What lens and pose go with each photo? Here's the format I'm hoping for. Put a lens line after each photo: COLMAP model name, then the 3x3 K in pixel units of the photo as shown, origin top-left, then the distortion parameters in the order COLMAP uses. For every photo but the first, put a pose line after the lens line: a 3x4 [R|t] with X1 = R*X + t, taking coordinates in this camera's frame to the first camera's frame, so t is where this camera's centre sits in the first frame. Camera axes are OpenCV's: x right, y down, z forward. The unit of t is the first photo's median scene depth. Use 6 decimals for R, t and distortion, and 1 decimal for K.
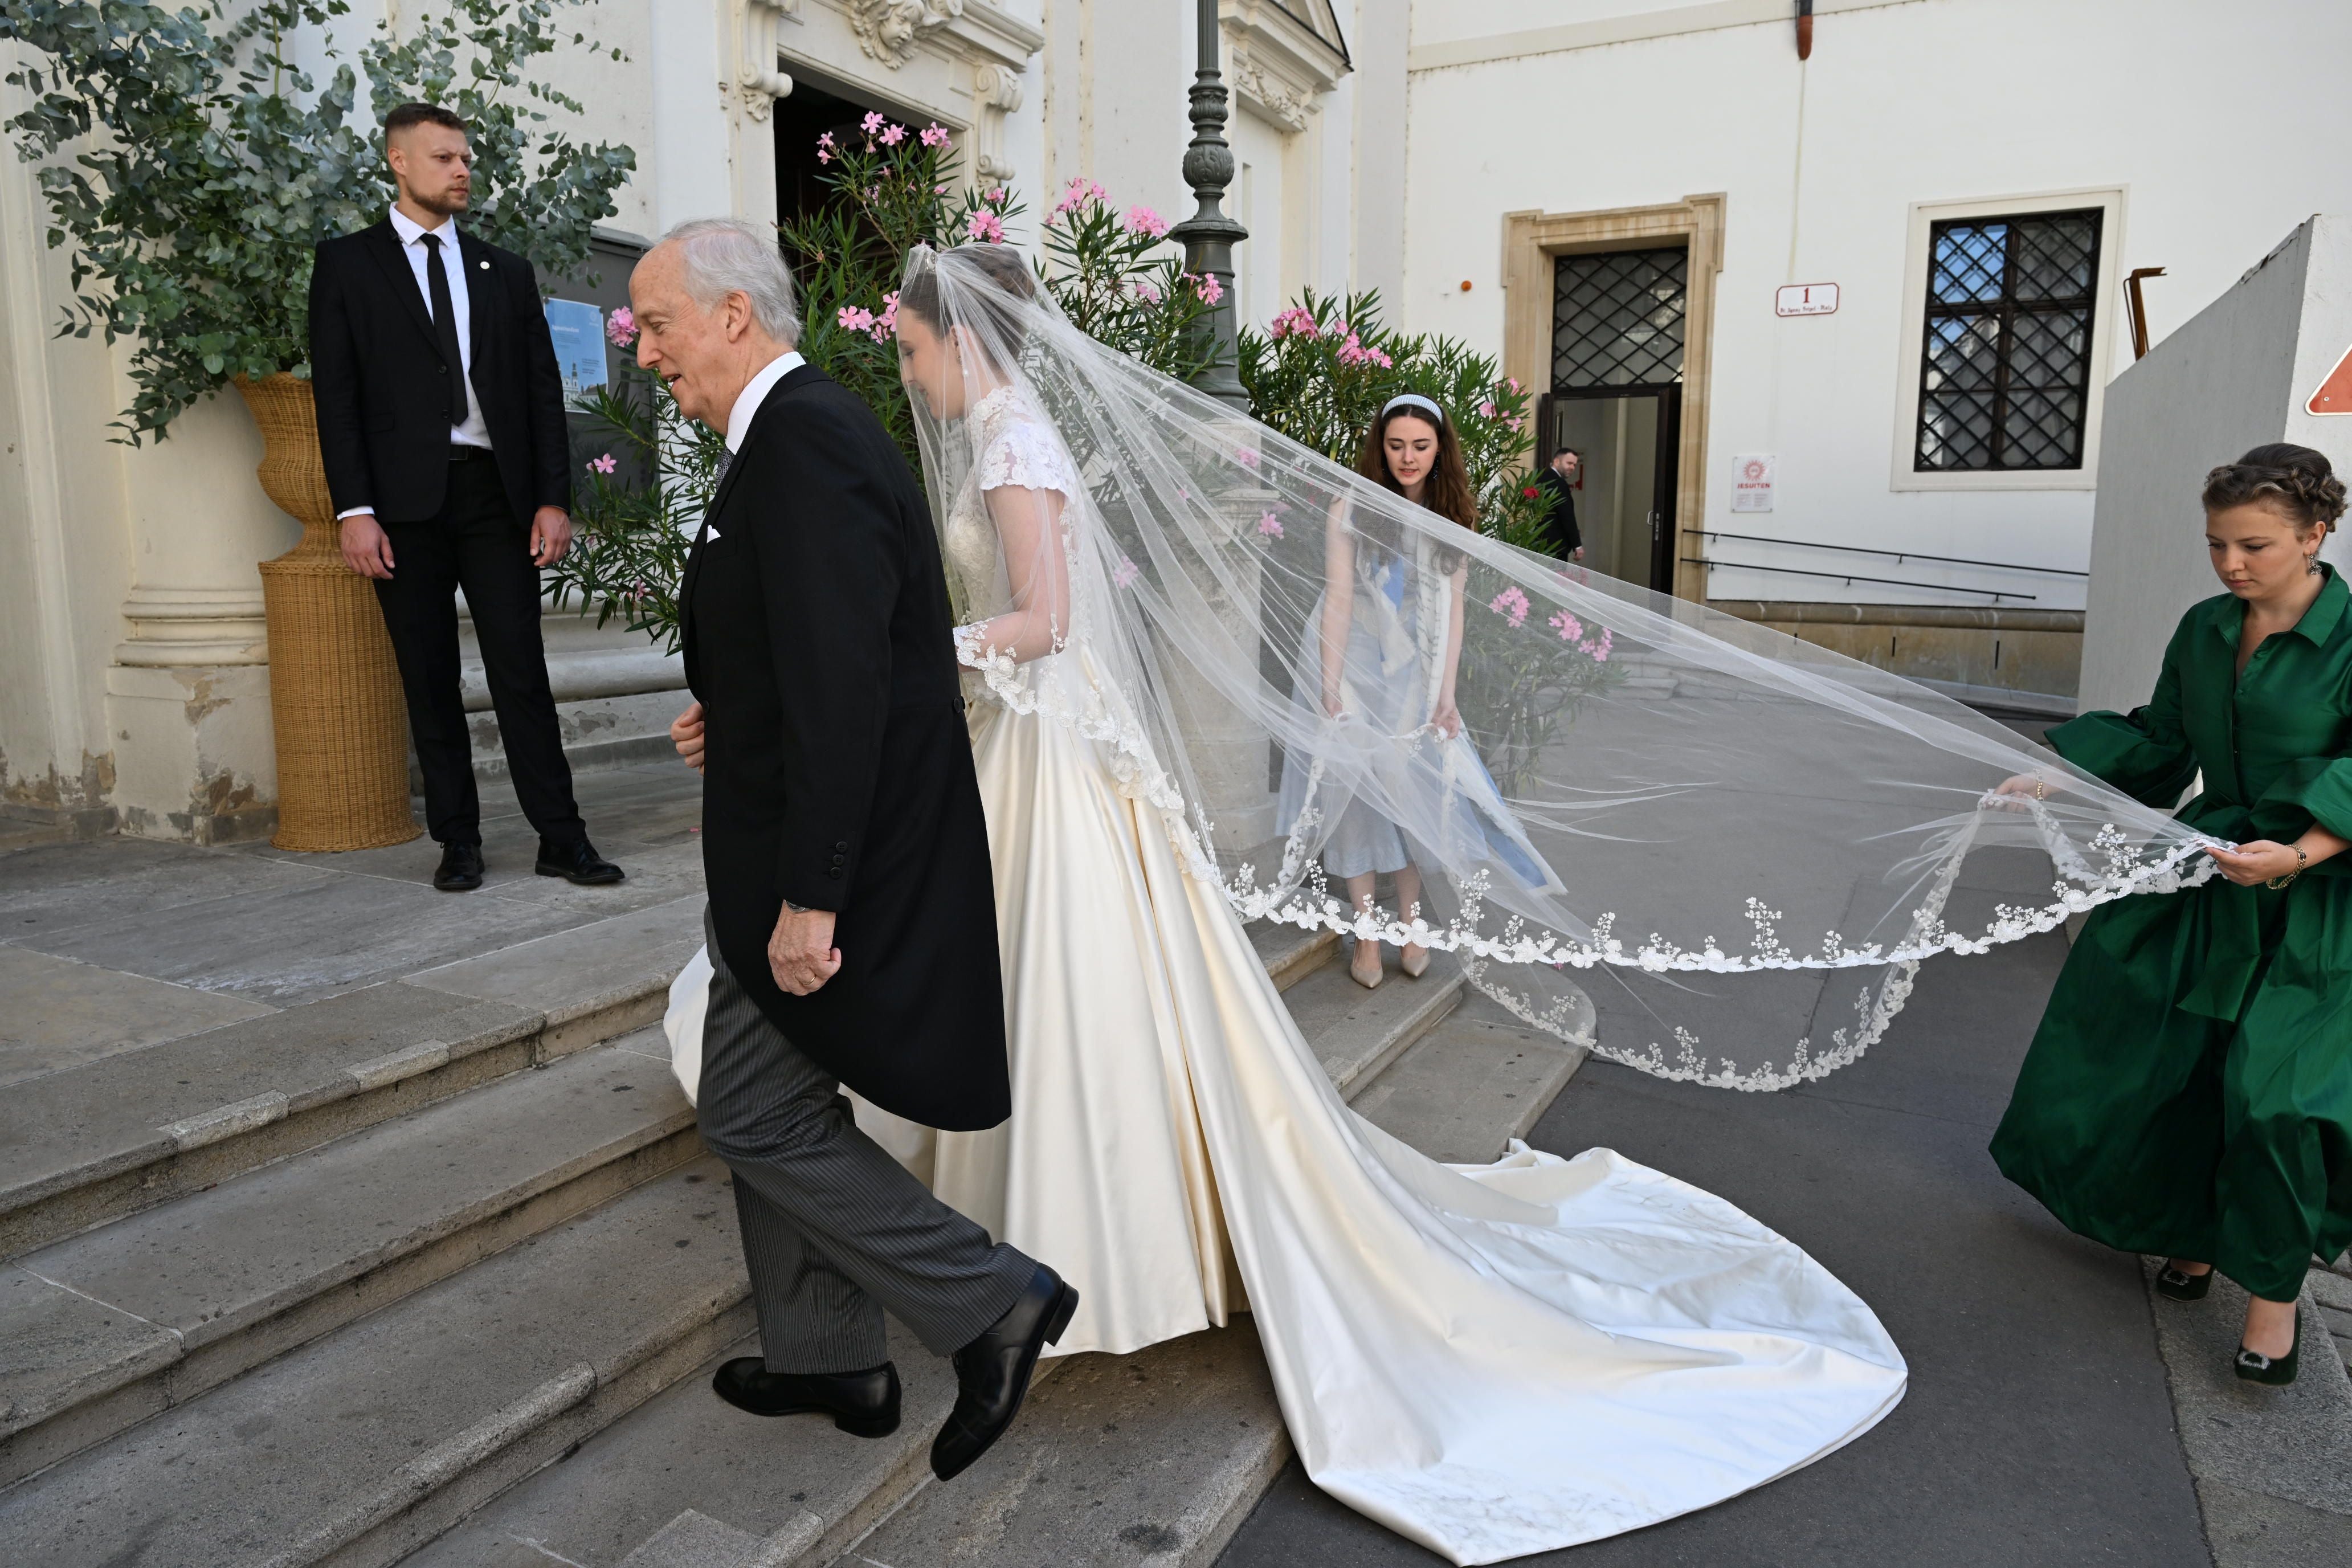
lens RADIAL K [[1574.5, 0, 1164.6], [0, 1574.5, 769.1], [0, 0, 1]] dist [-0.003679, -0.000313]
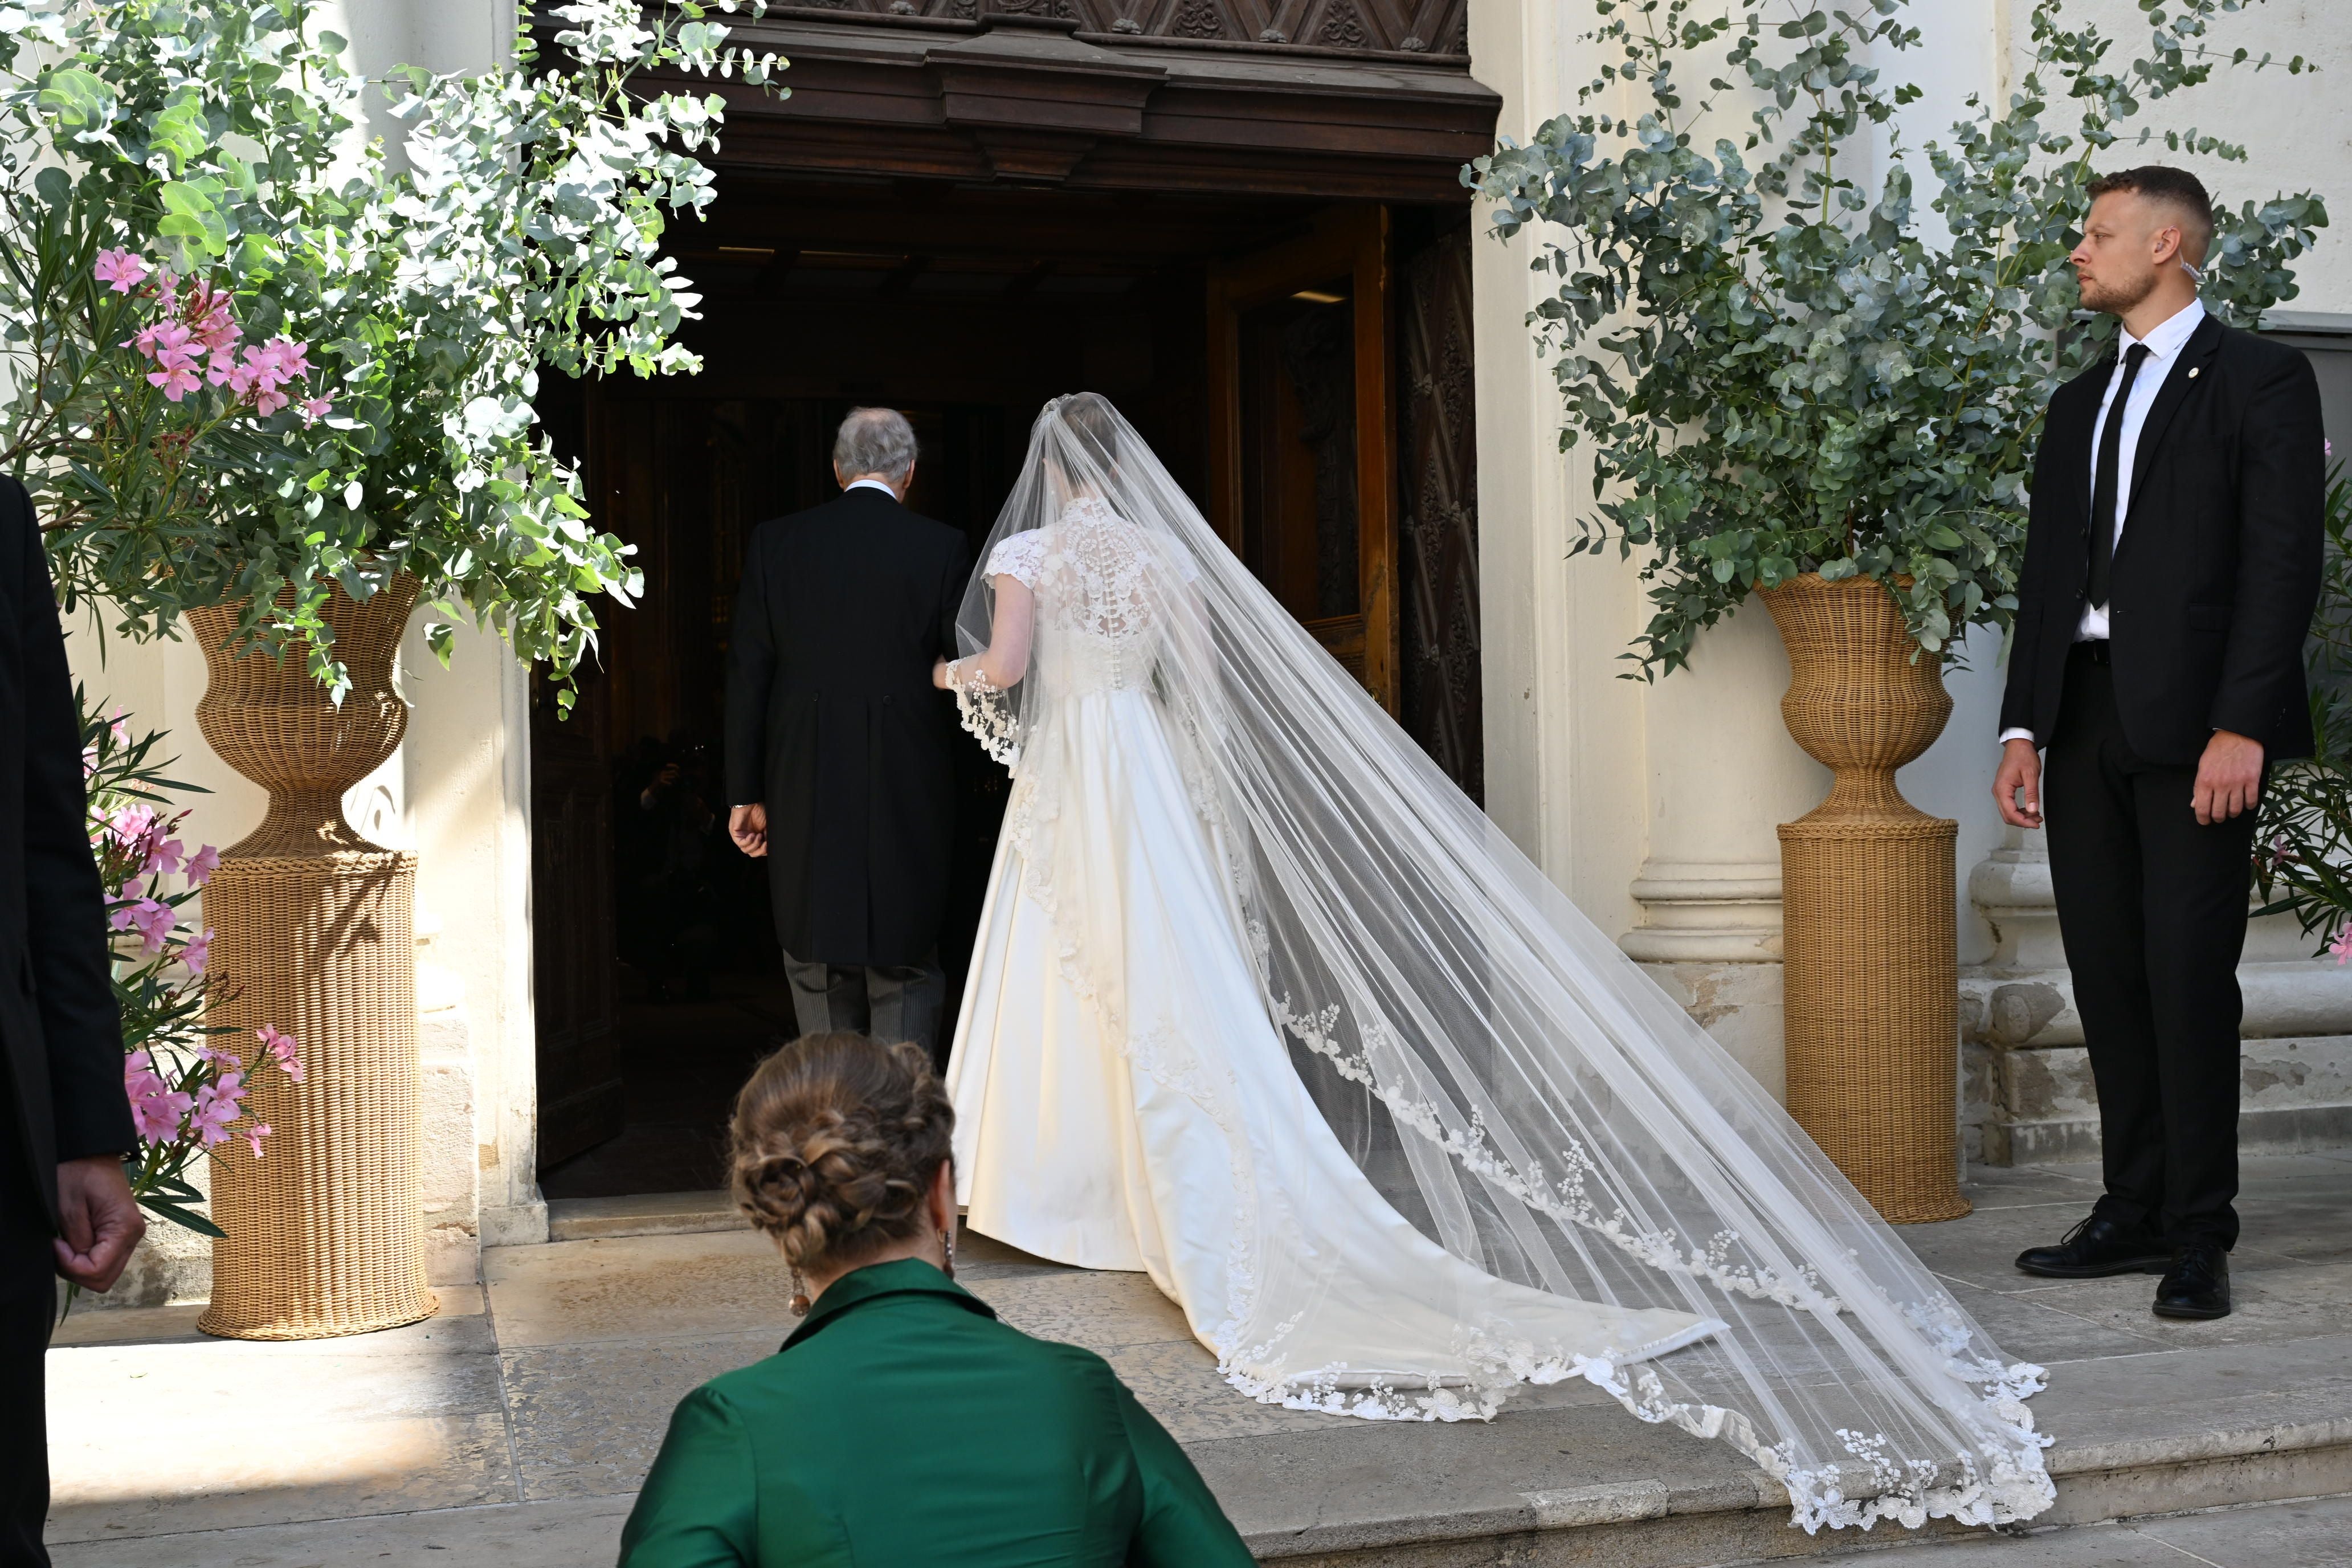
lens RADIAL K [[2635.4, 0, 1176.0], [0, 2635.4, 784.0], [0, 0, 1]] dist [0.001549, -0.003155]
pose [[0.684907, -0.033506, -0.727859, 0.140637], [-0.084181, 0.988614, -0.124724, 0.029906], [0.723751, 0.146696, 0.674288, -0.058080]]
